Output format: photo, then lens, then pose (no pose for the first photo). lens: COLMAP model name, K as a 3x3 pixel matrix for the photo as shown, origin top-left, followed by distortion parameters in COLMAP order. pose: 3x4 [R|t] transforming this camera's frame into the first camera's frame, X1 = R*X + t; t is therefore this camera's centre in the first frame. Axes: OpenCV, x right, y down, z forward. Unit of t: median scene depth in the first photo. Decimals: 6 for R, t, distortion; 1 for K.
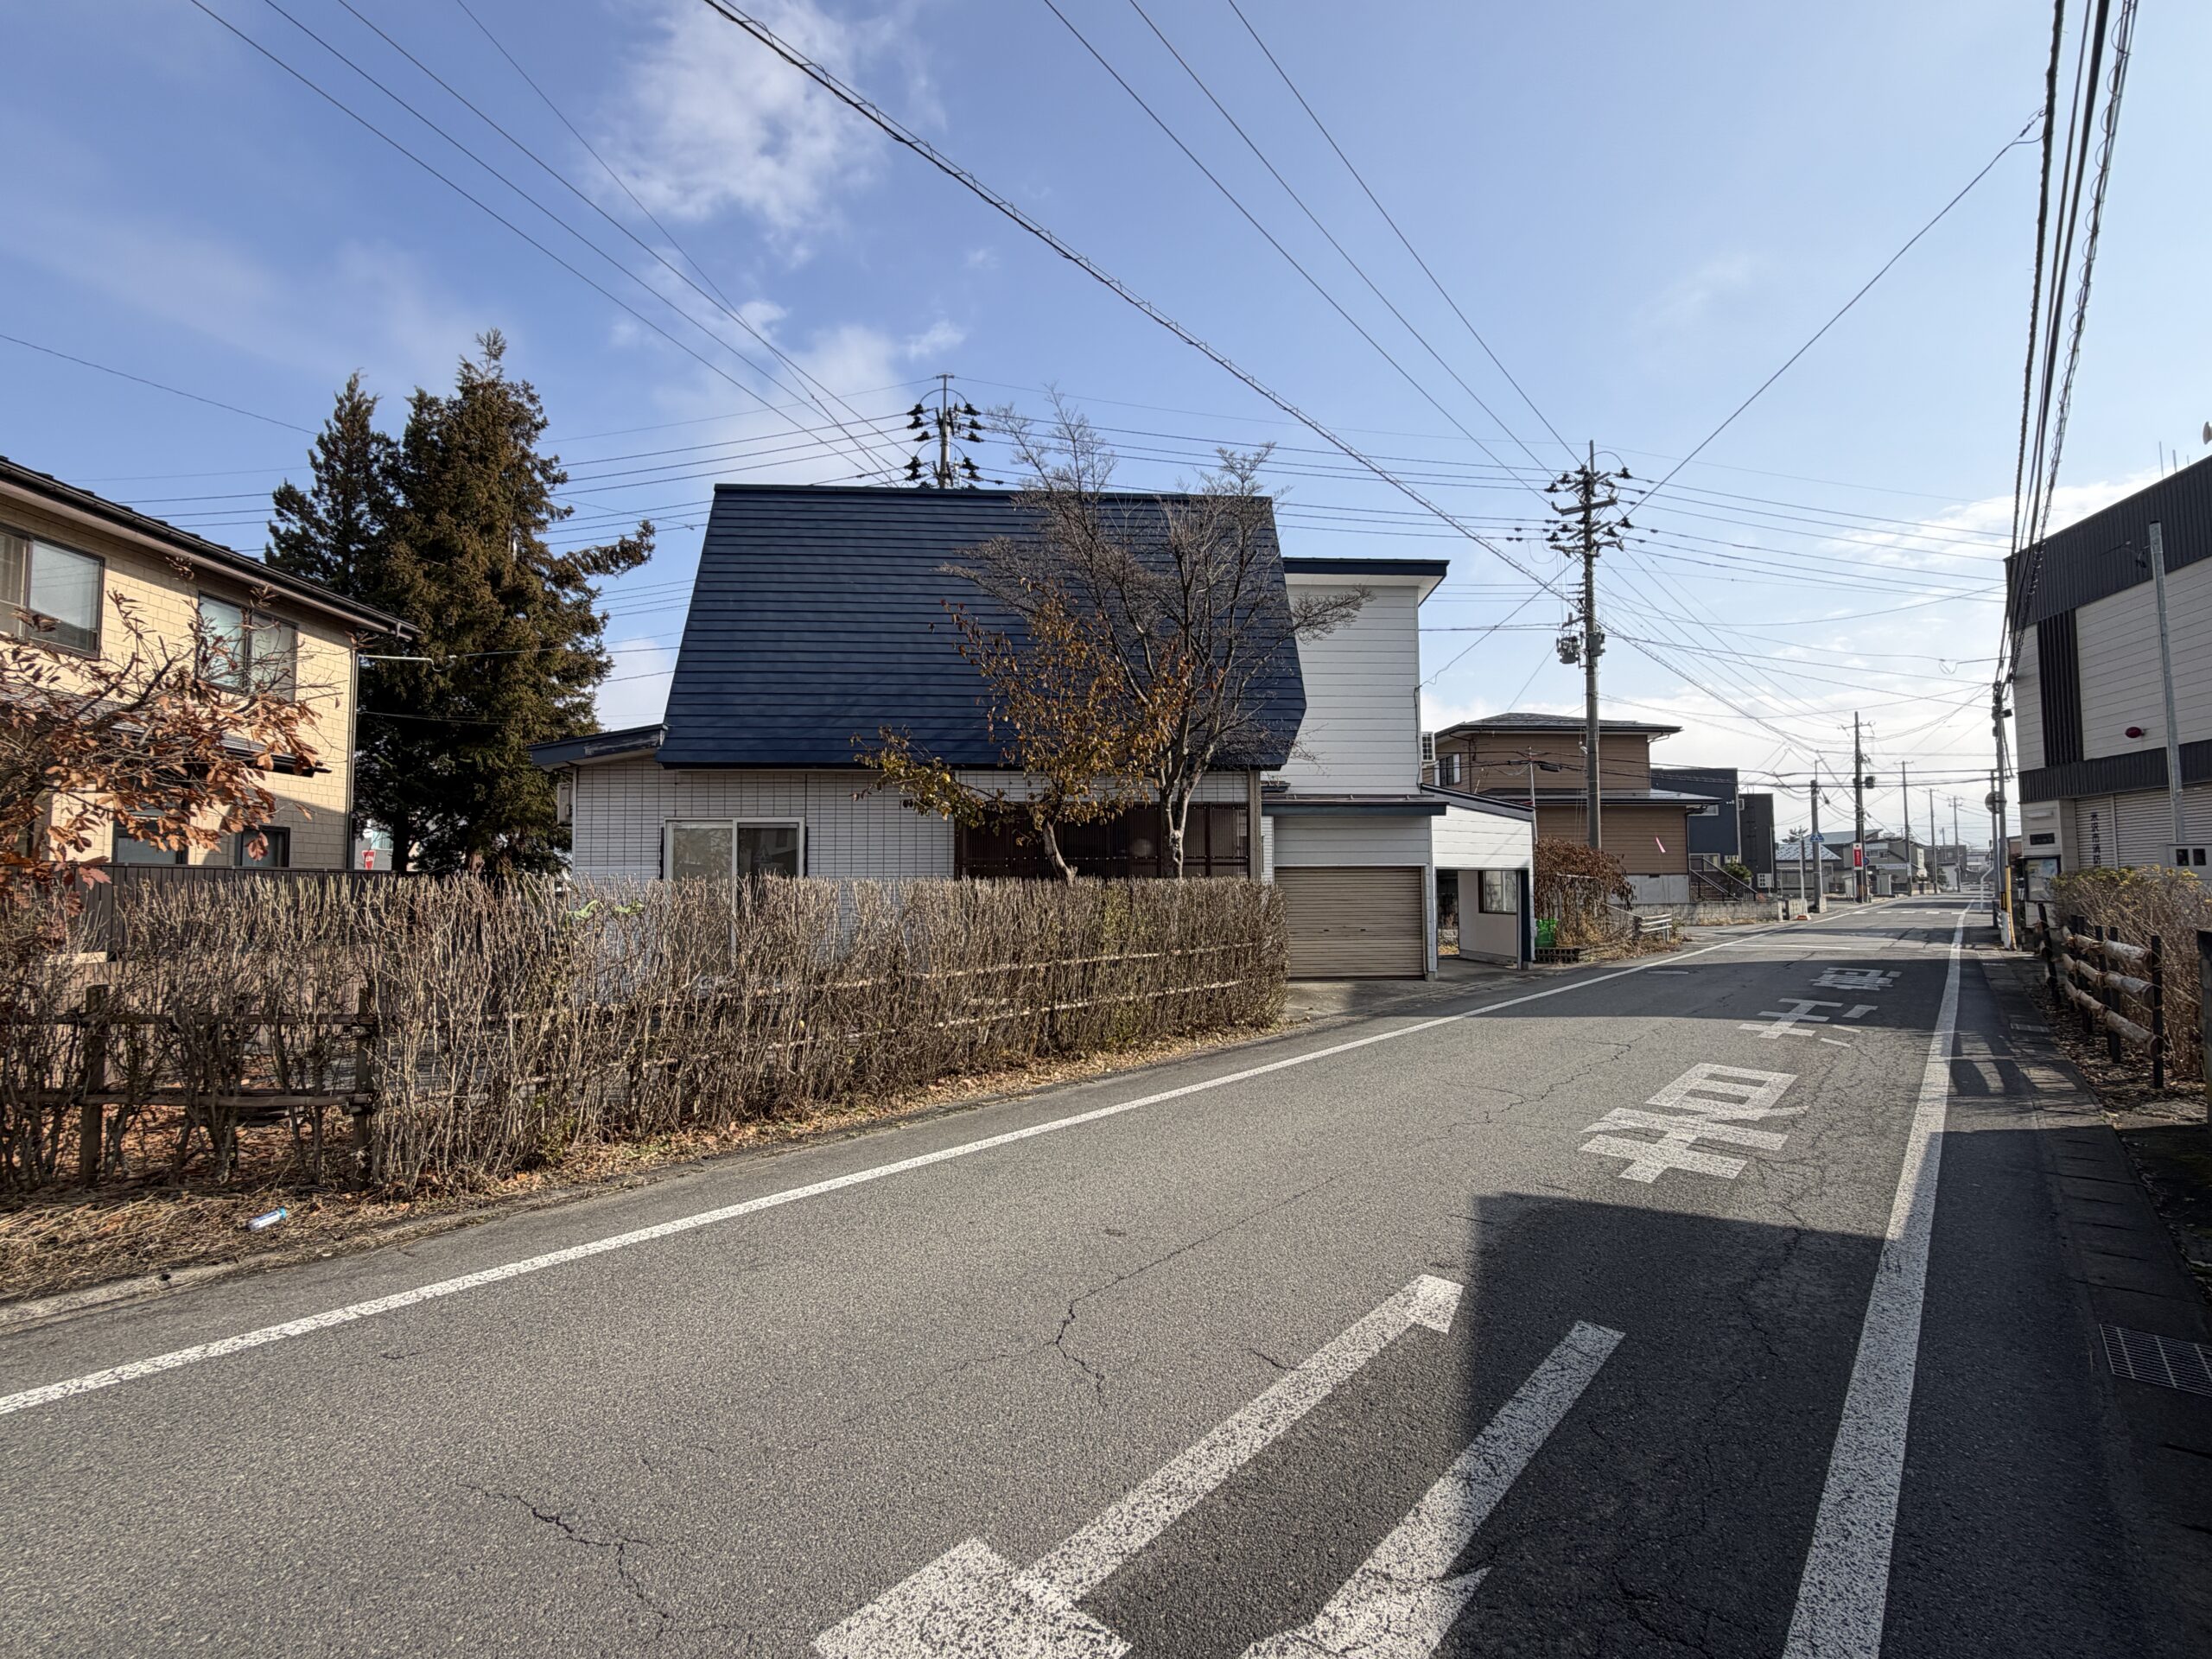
lens RADIAL K [[1005.2, 0, 1106.0], [0, 1005.2, 829.5], [0, 0, 1]] dist [0.000652, 0.000112]
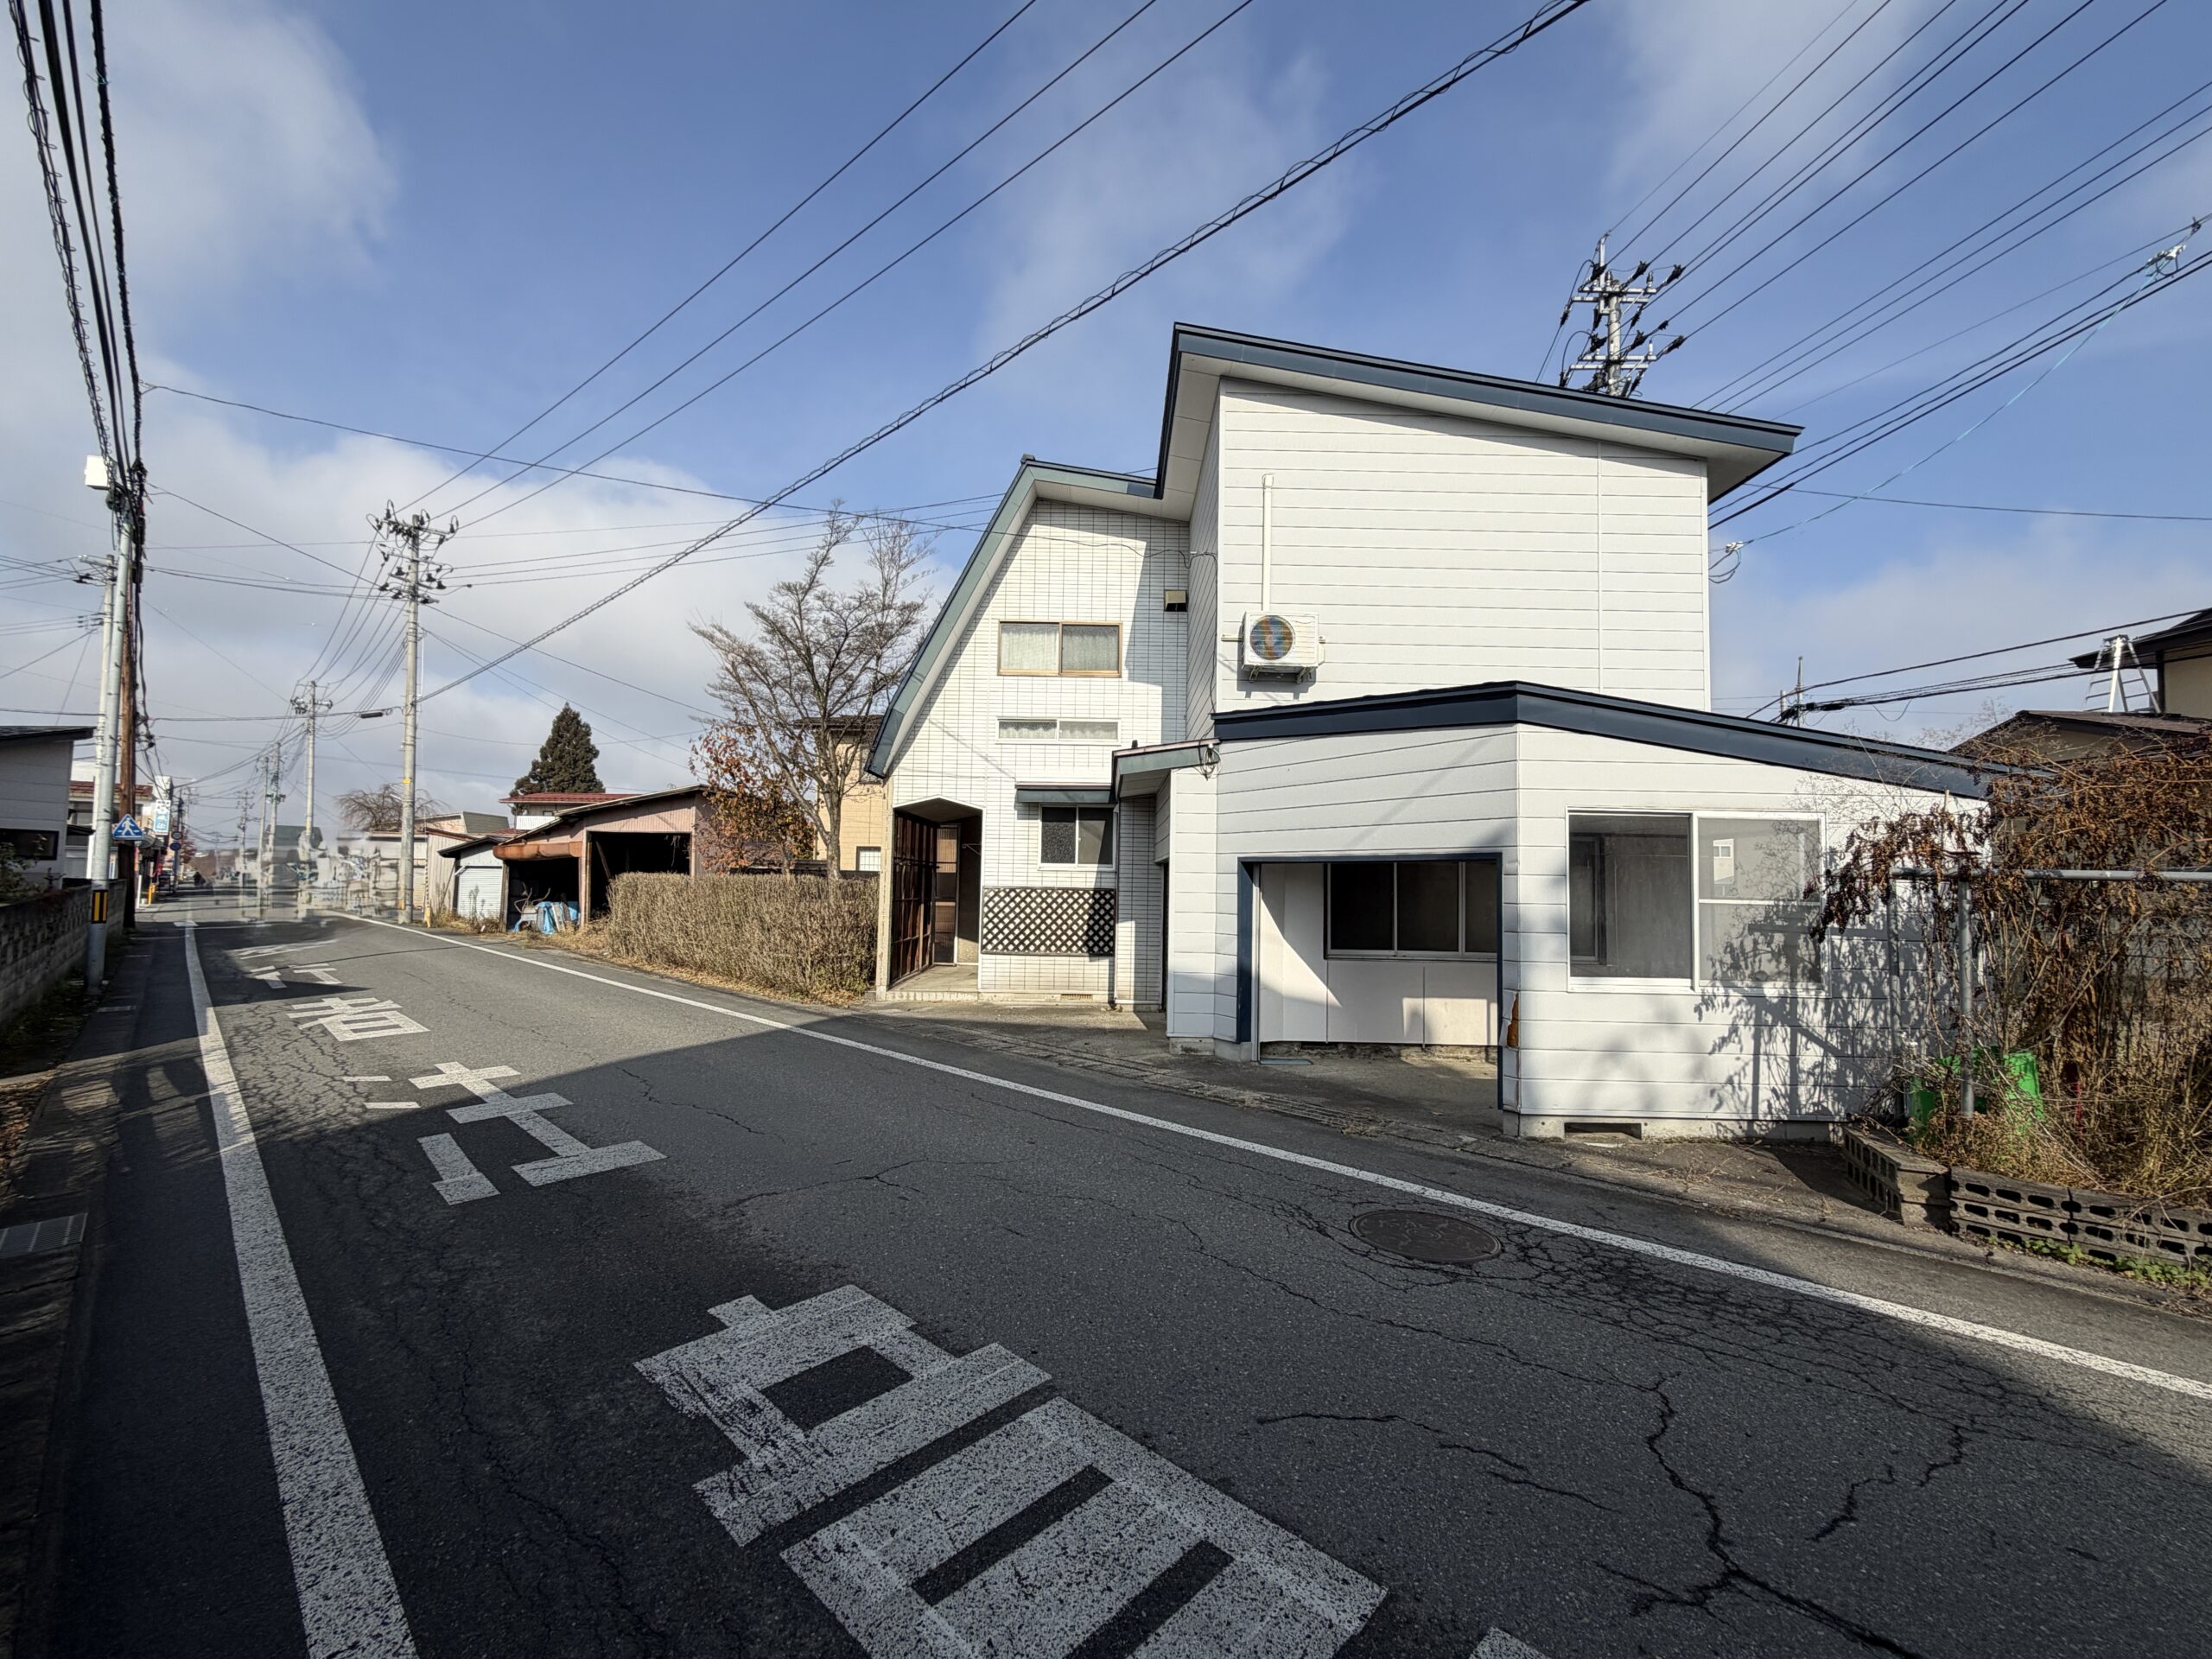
lens RADIAL K [[894.3, 0, 1103.4], [0, 894.3, 834.0], [0, 0, 1]] dist [0.000075, 0.000027]
pose [[-0.054320, -0.053387, -0.997095, 0.929900], [0.041580, 0.997583, -0.055678, 0.052417], [0.997658, -0.044484, -0.051968, 1.072143]]
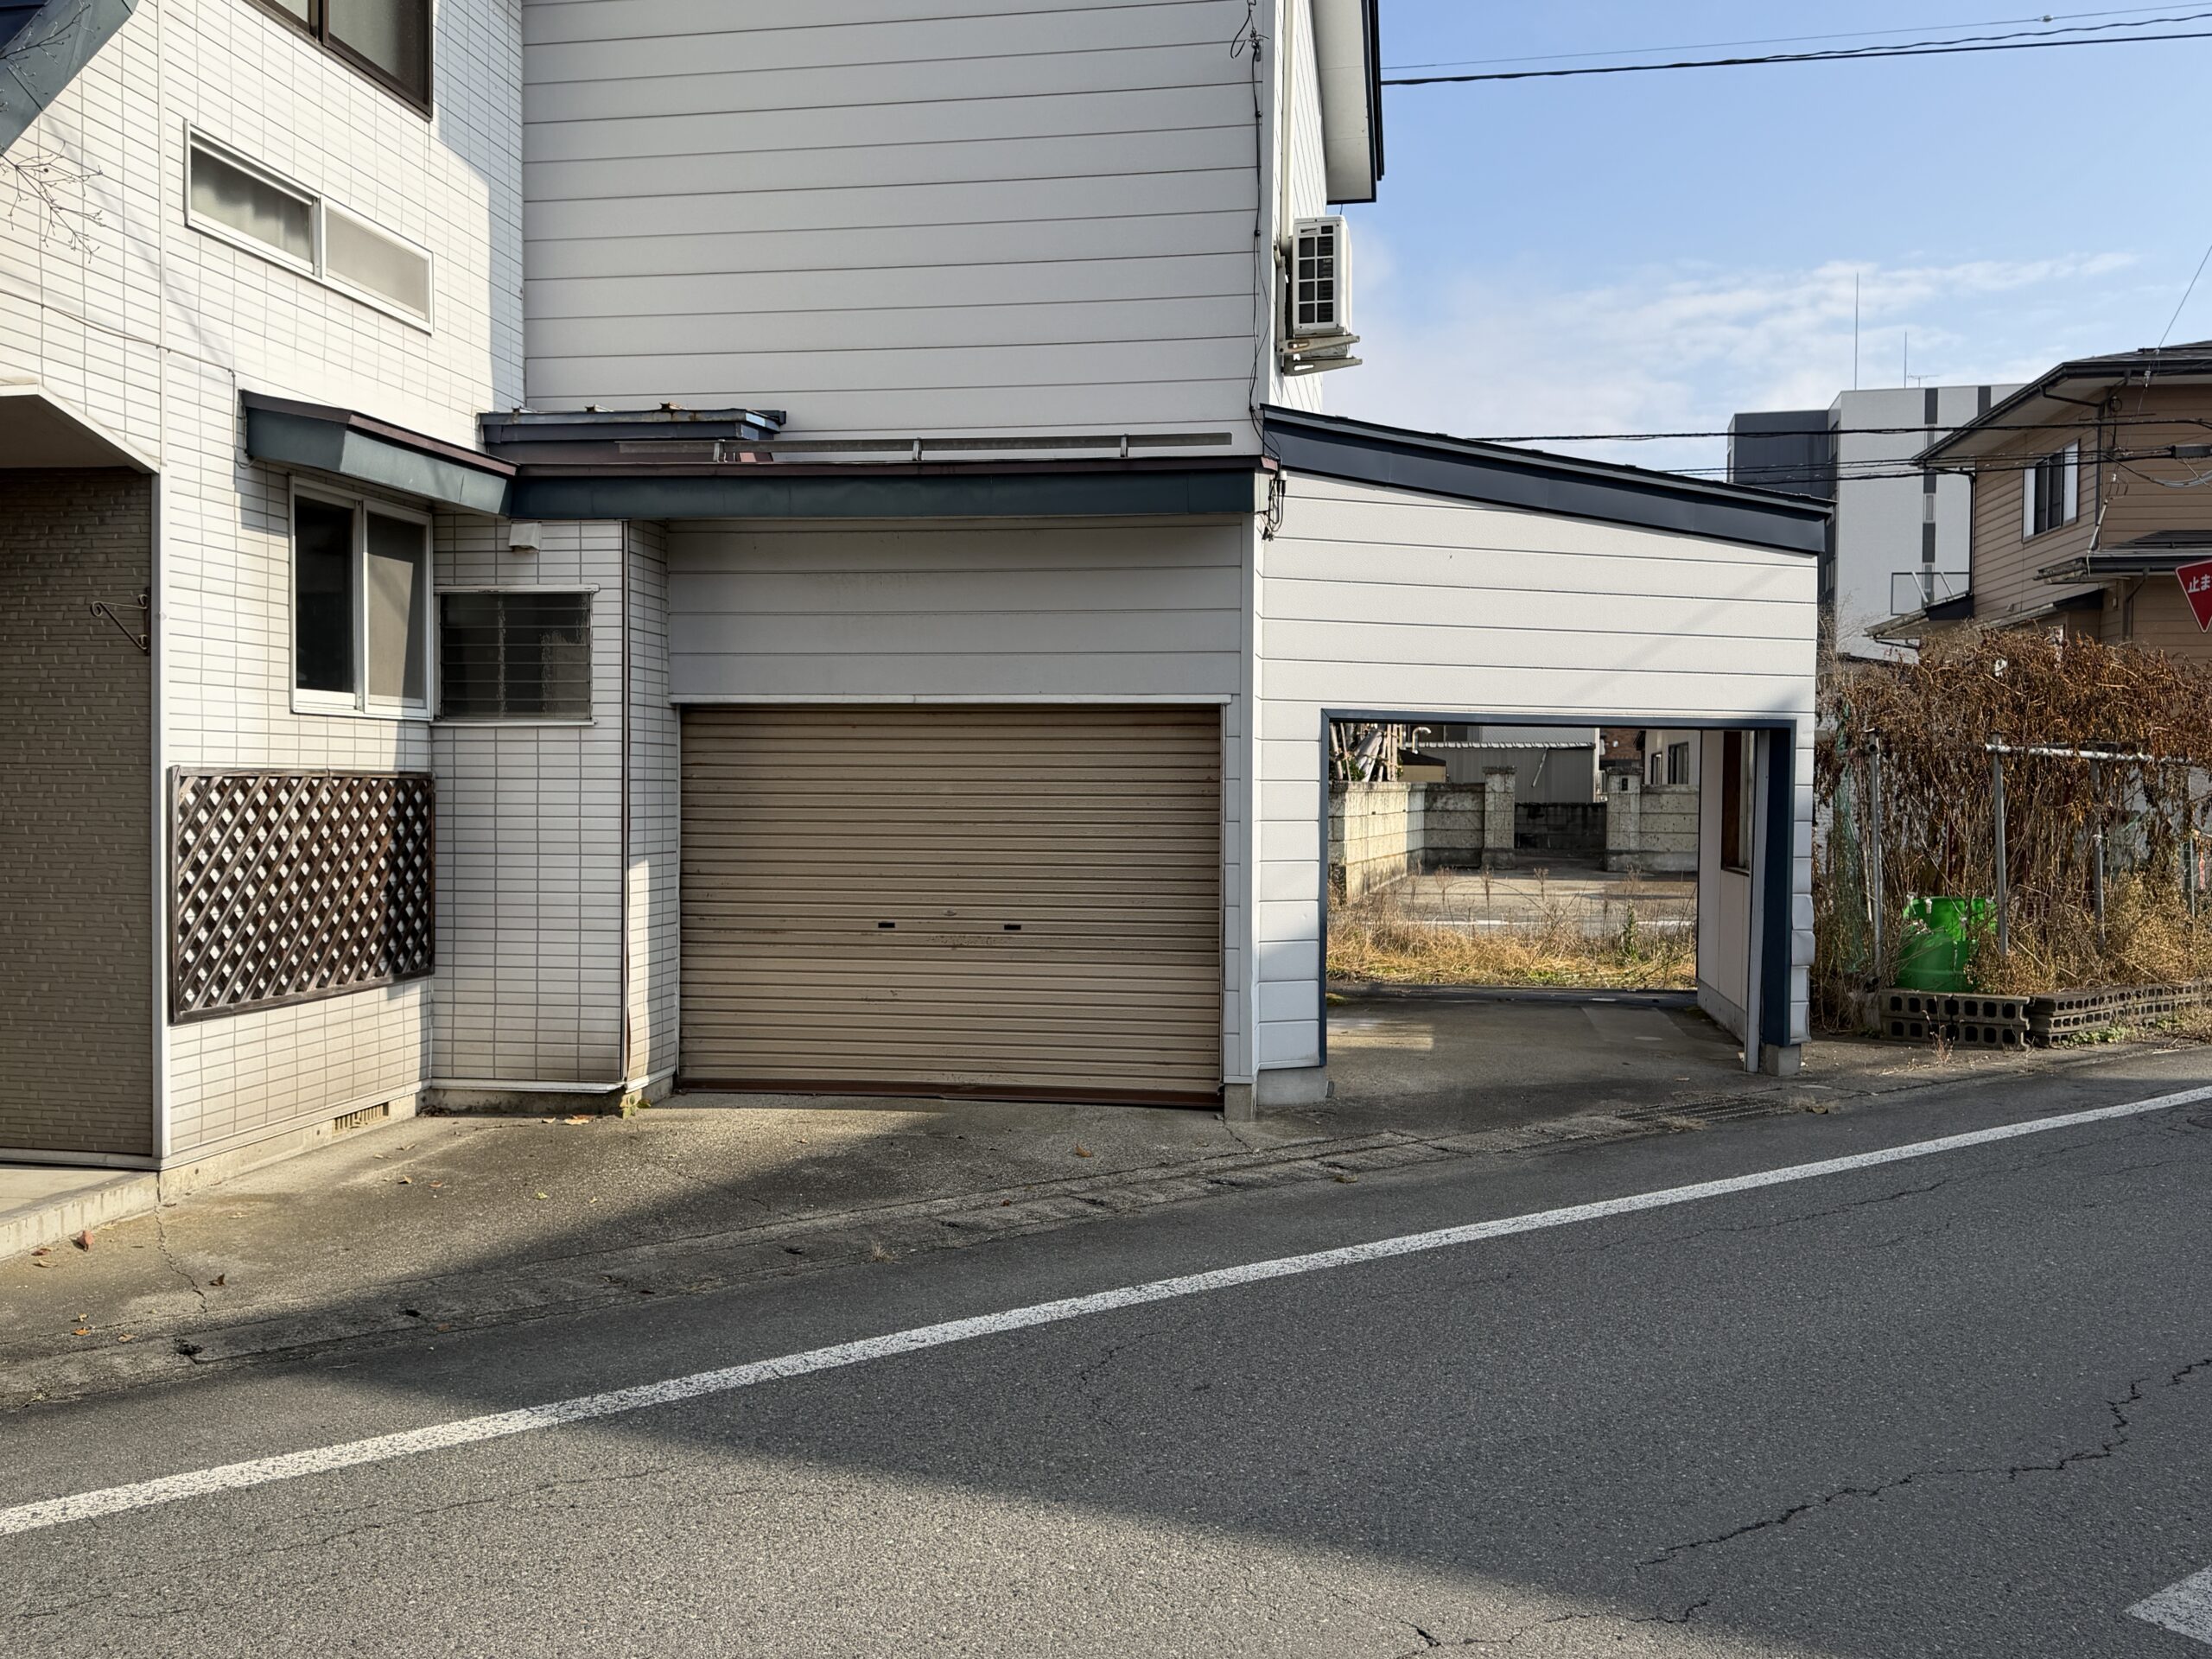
lens RADIAL K [[1894.3, 0, 1106.0], [0, 1894.3, 829.5], [0, 0, 1]] dist [0.006926, 0.000137]
pose [[0.970412, 0.012935, -0.241110, 0.369178], [0.006056, 0.996946, 0.077857, 0.026841], [0.241380, -0.077013, 0.967370, 0.444279]]
